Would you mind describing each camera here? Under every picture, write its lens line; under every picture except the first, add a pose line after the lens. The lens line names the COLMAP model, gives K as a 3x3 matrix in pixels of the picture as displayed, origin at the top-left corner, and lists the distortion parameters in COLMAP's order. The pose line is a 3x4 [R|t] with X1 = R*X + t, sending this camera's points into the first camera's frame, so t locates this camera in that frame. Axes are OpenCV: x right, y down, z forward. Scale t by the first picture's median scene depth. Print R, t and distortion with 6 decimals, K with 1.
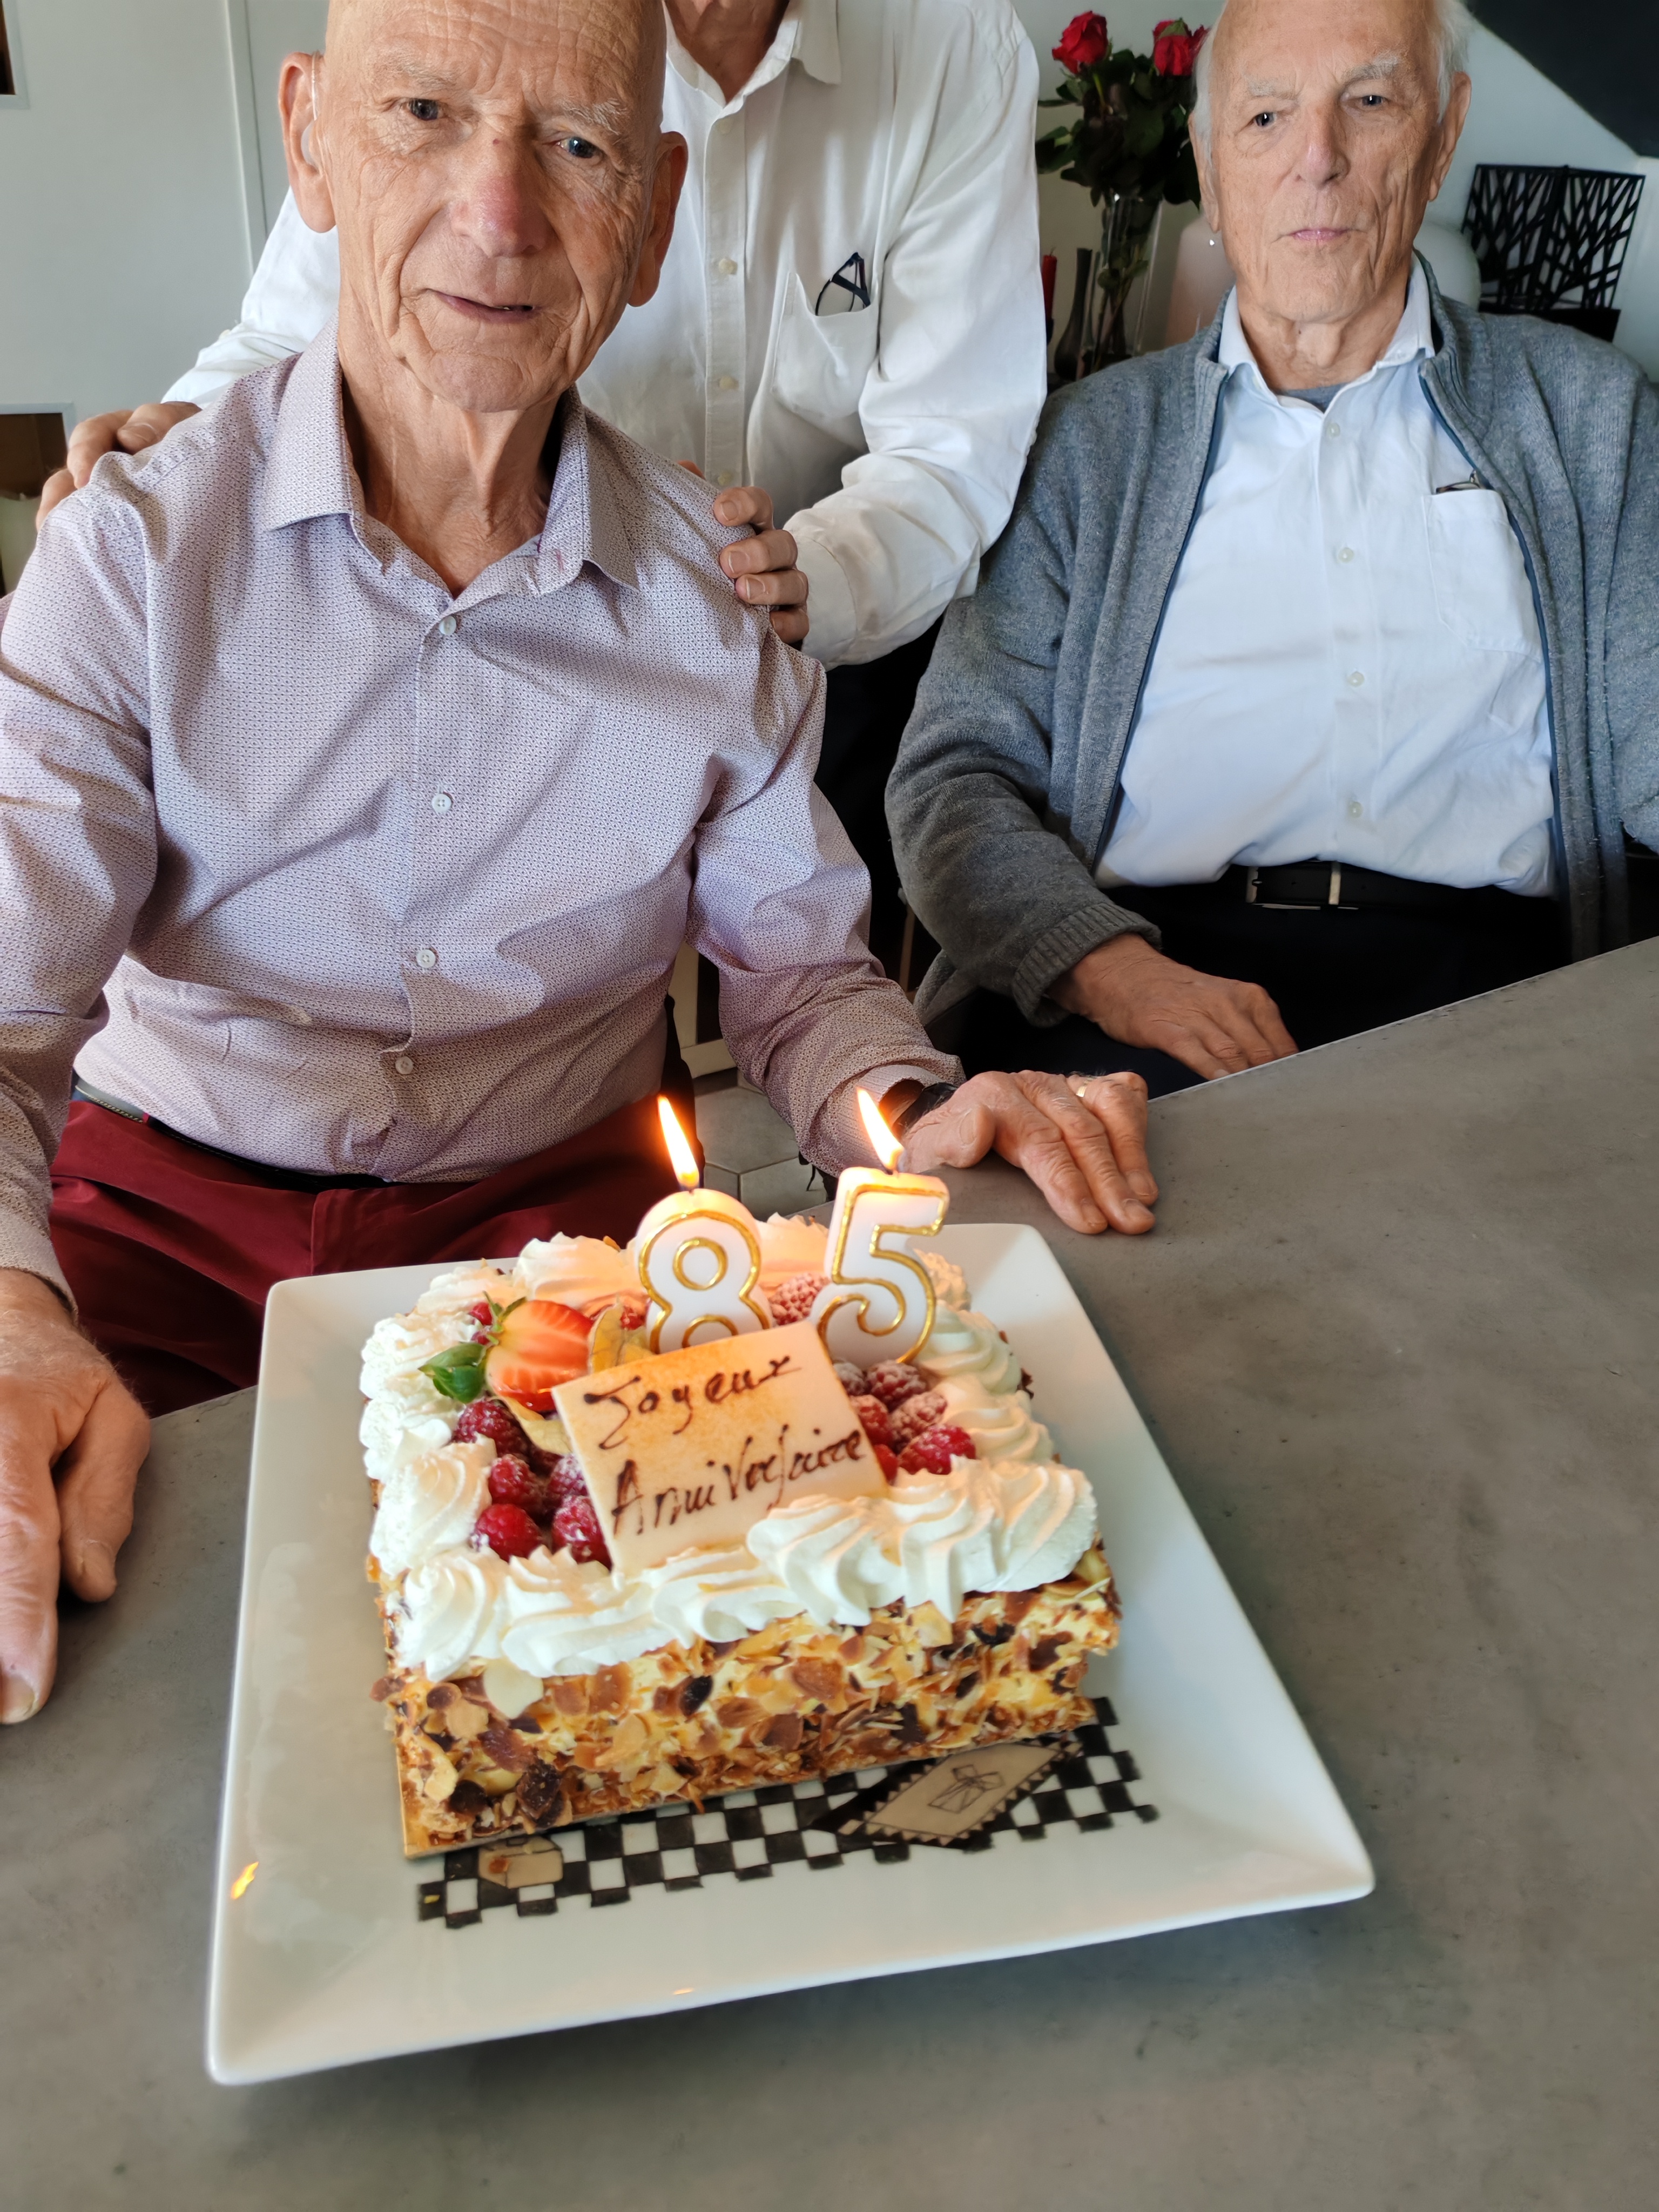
lens RADIAL K [[1722.5, 0, 800.9], [0, 1722.5, 1106.0], [0, 0, 1]] dist [-0.004419, 0.024689]
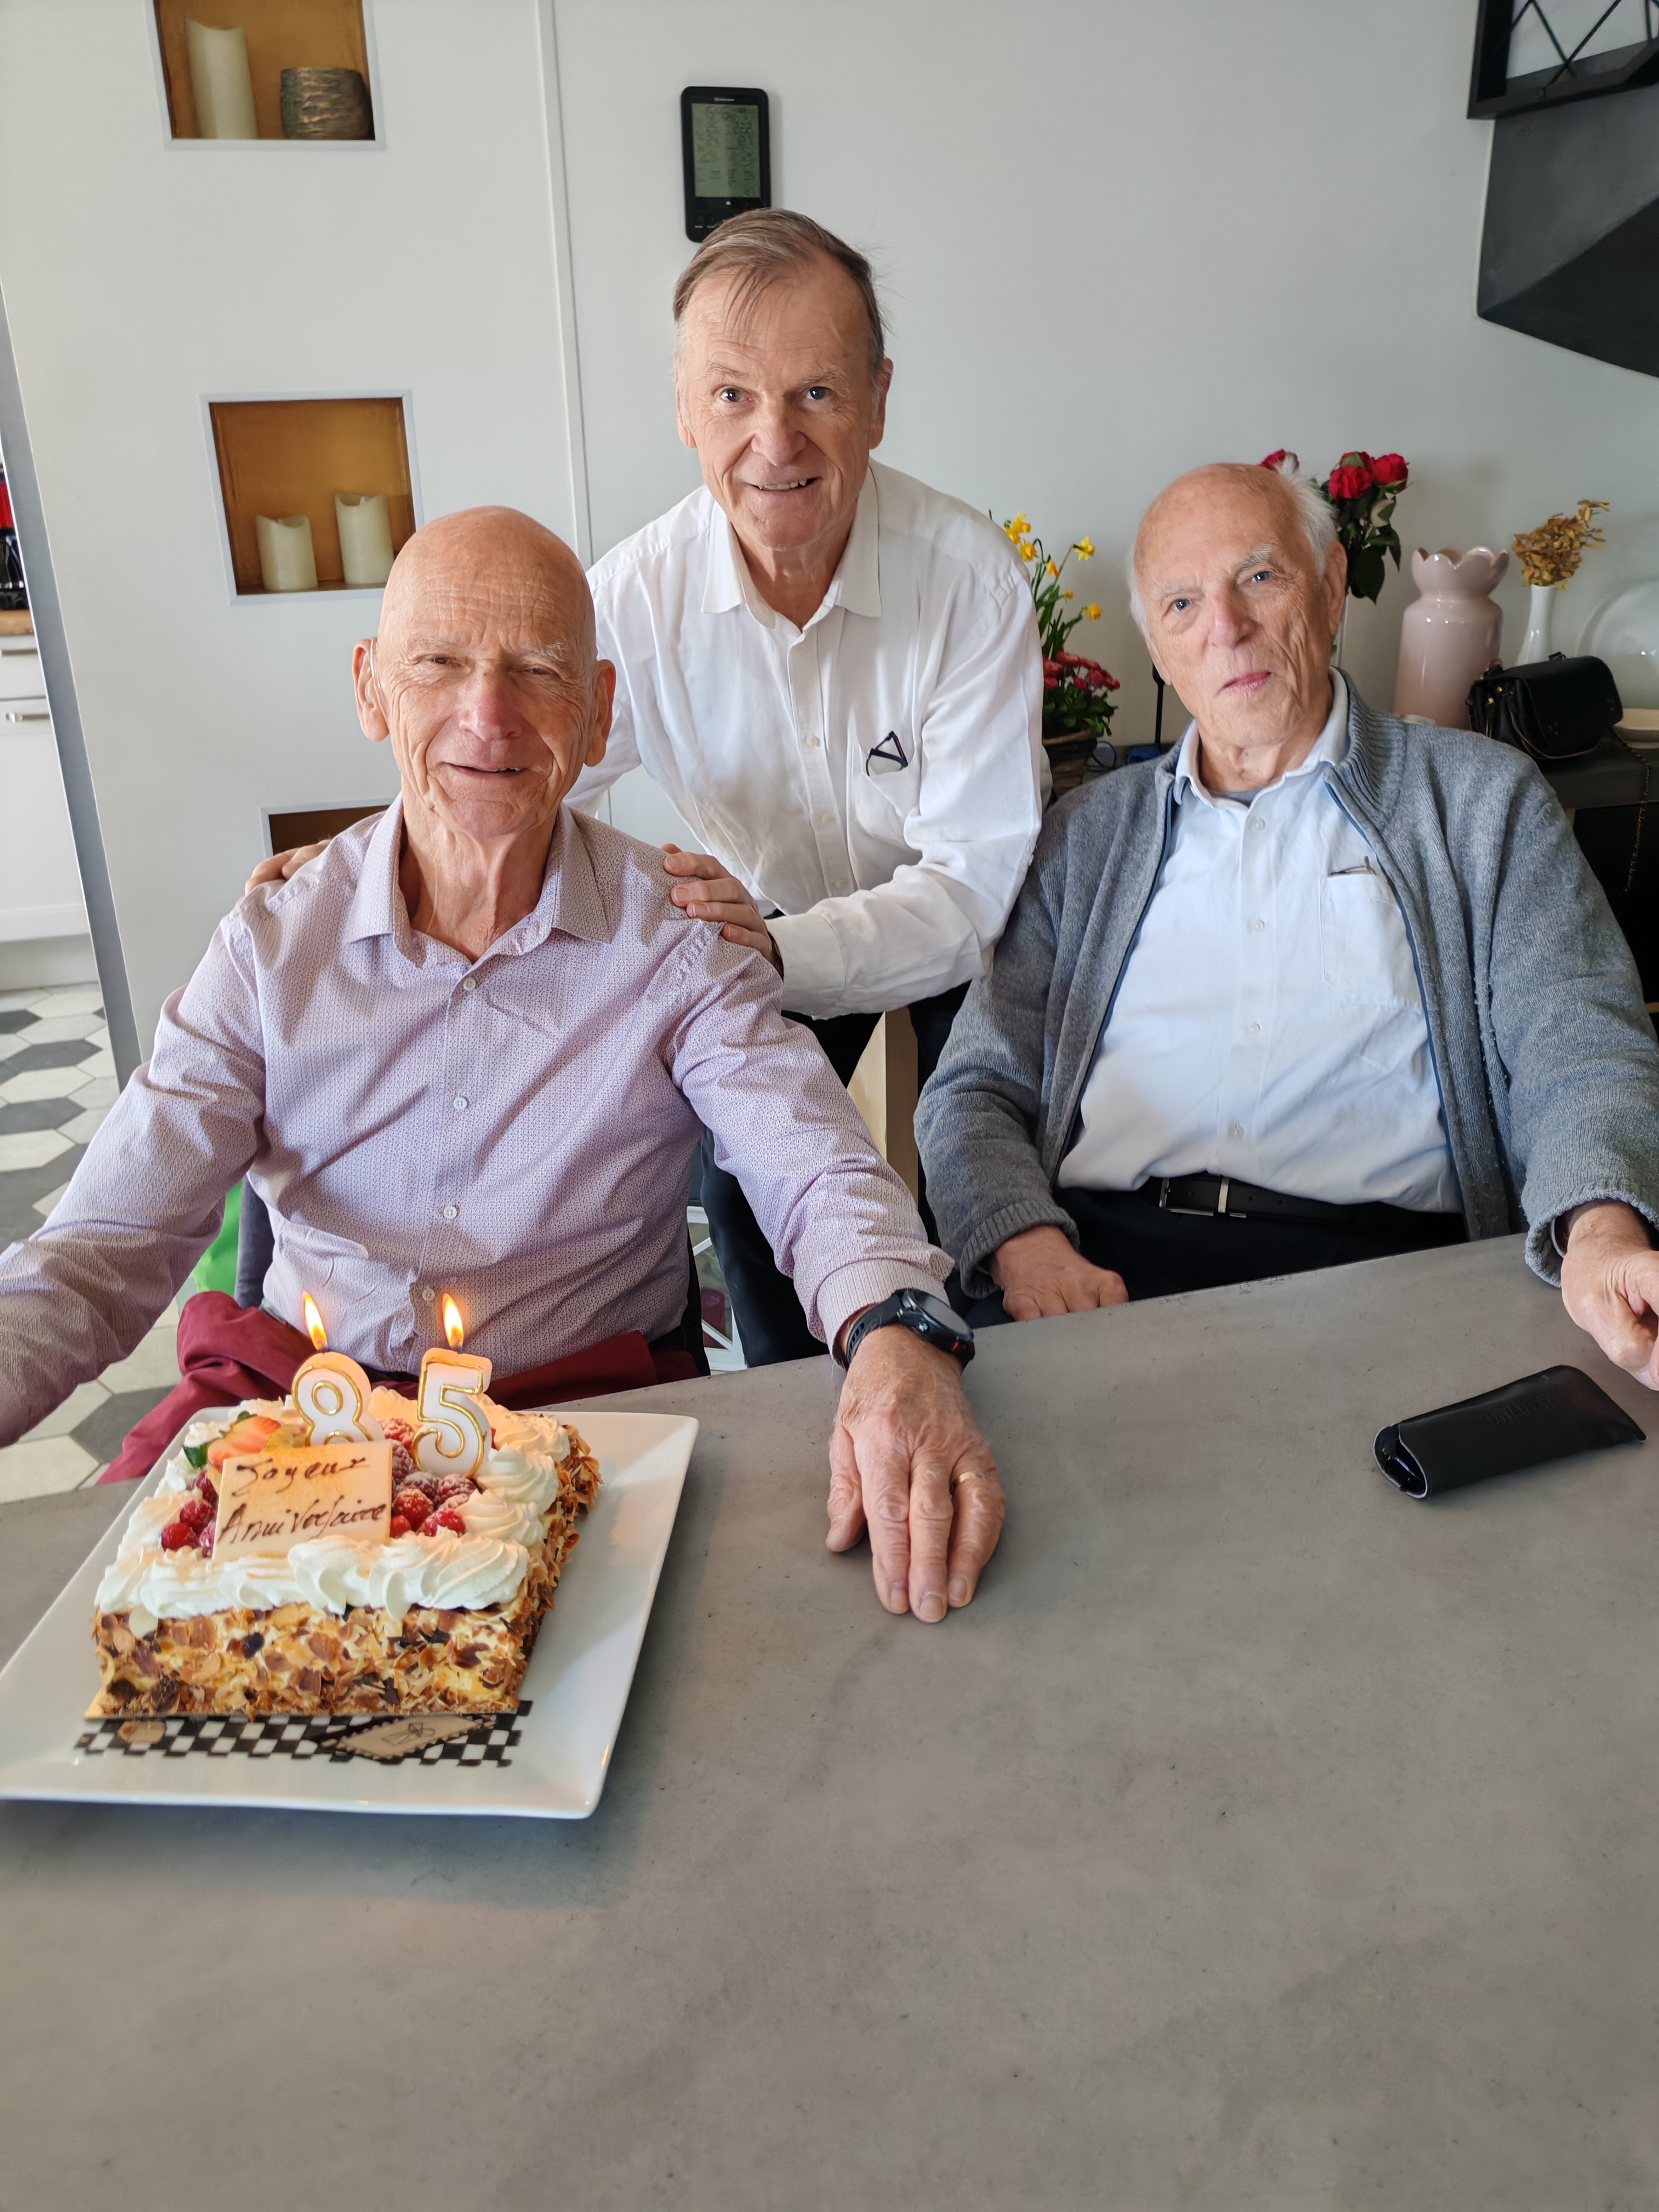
lens RADIAL K [[1722.5, 0, 826.3], [0, 1722.5, 1100.8], [0, 0, 1]] dist [-0.004419, 0.024689]
pose [[0.957756, 0.026959, -0.286316, 0.925631], [-0.074037, 0.985152, -0.154900, 0.033666], [0.277889, 0.169554, 0.945531, -0.521566]]
